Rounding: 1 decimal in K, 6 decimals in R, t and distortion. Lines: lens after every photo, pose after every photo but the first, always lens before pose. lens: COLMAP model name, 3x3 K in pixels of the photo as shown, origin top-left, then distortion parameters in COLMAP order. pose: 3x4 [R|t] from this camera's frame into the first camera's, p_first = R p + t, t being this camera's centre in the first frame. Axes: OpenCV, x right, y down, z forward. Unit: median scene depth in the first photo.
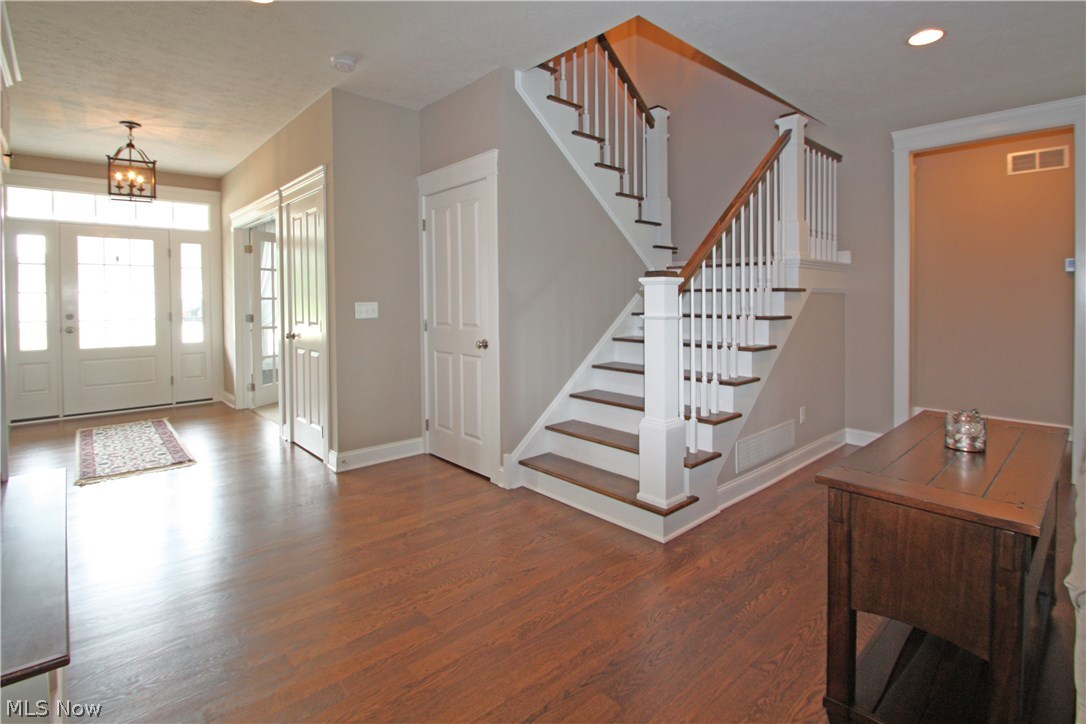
lens RADIAL K [[532.8, 0, 540.1], [0, 532.8, 291.7], [0, 0, 1]] dist [0.001270, -0.012298]
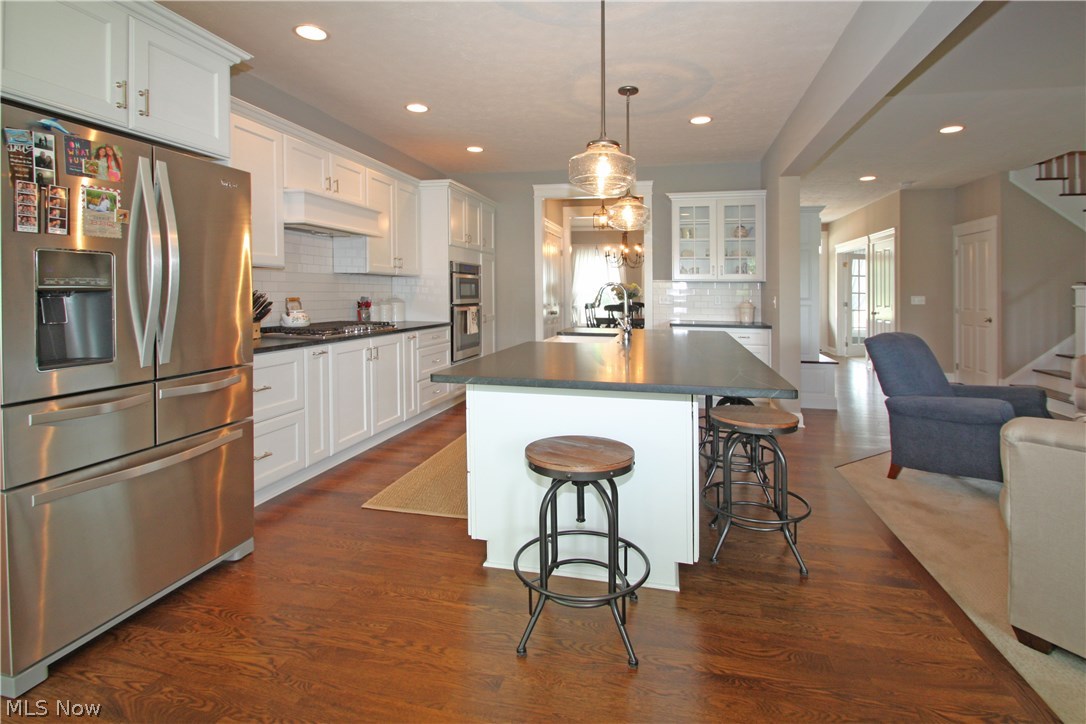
lens RADIAL K [[532.8, 0, 540.1], [0, 532.8, 291.7], [0, 0, 1]] dist [0.001270, -0.012298]
pose [[0.566385, 0.014110, -0.824020, 0.418688], [-0.005328, 0.999895, 0.013459, -0.012586], [0.824124, -0.003233, 0.566401, -1.050691]]
